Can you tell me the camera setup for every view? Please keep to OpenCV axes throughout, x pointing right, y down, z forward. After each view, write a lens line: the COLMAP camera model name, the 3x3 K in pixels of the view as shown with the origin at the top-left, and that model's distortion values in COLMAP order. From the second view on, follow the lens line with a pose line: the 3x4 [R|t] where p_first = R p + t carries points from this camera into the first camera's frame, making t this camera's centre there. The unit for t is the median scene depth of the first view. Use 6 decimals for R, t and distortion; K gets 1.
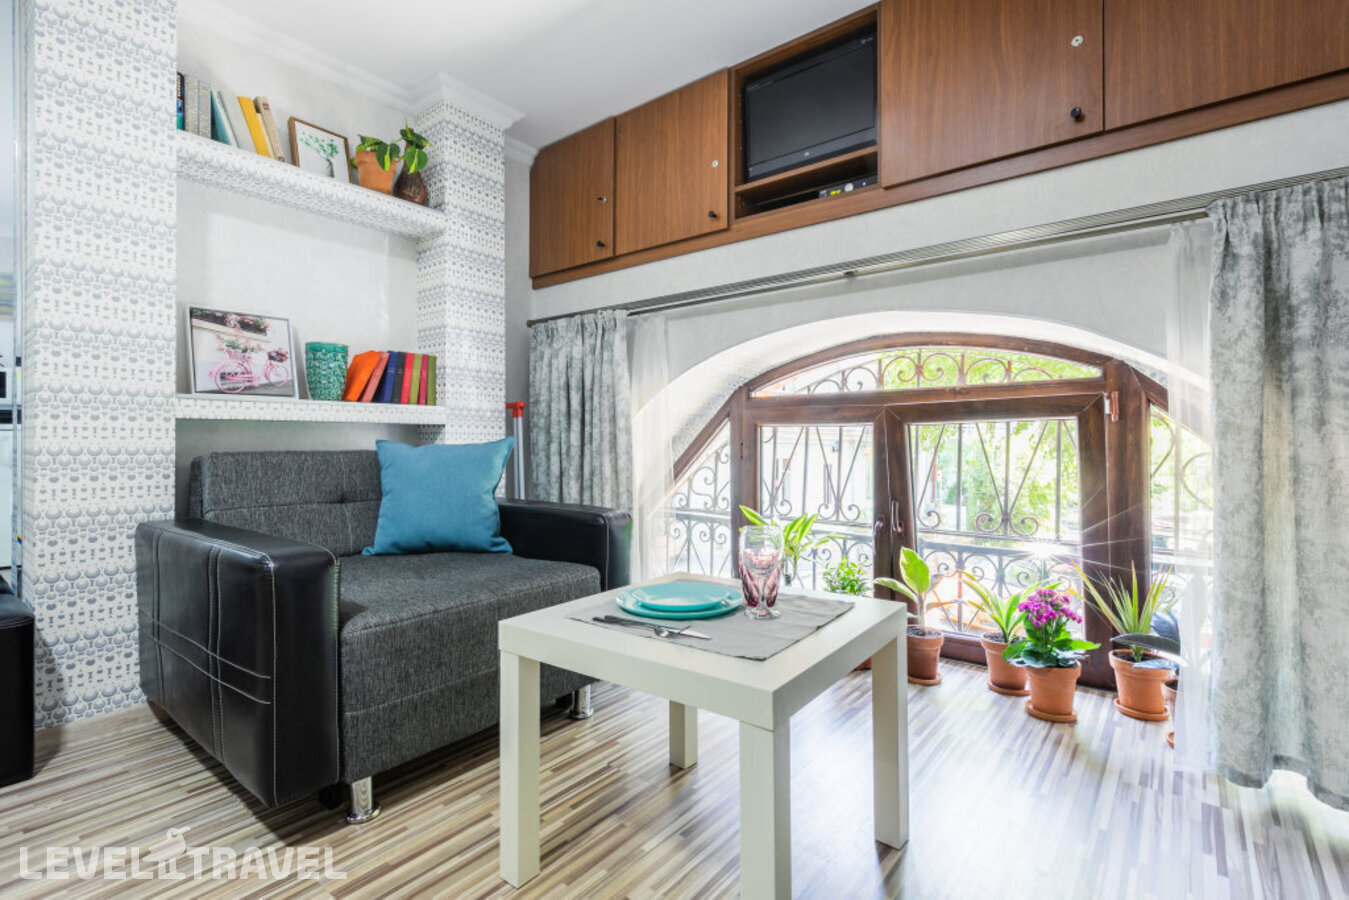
lens RADIAL K [[635.7, 0, 673.5], [0, 635.7, 440.9], [0, 0, 1]] dist [0.001040, 0.000179]
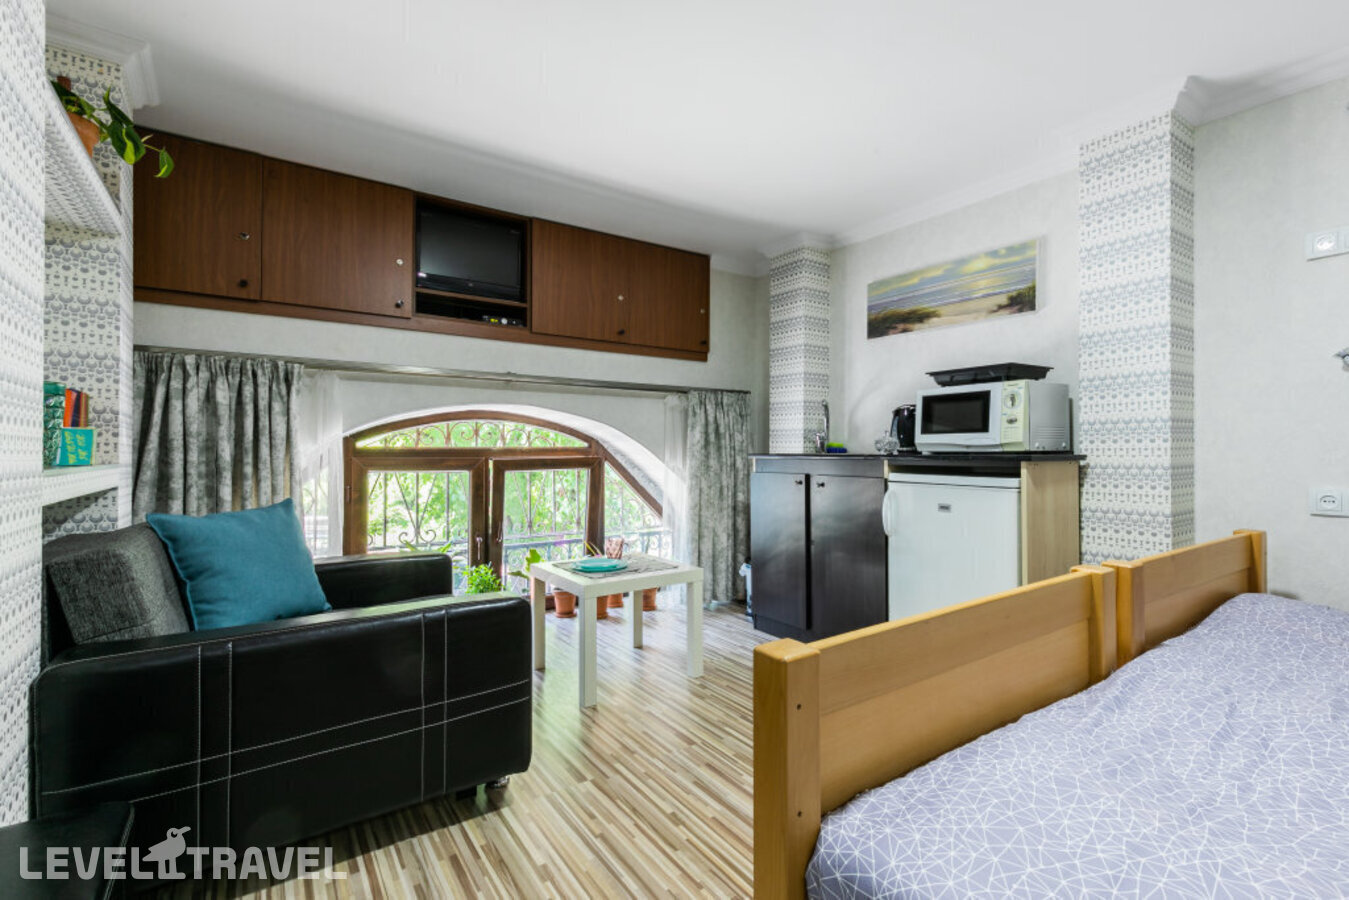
lens RADIAL K [[616.1, 0, 711.1], [0, 616.1, 447.6], [0, 0, 1]] dist [0.000208, -0.000002]
pose [[0.255186, 0.007372, 0.966864, -0.940423], [-0.007755, 0.999954, -0.005577, -0.079091], [-0.966861, -0.006075, 0.255232, 0.119607]]
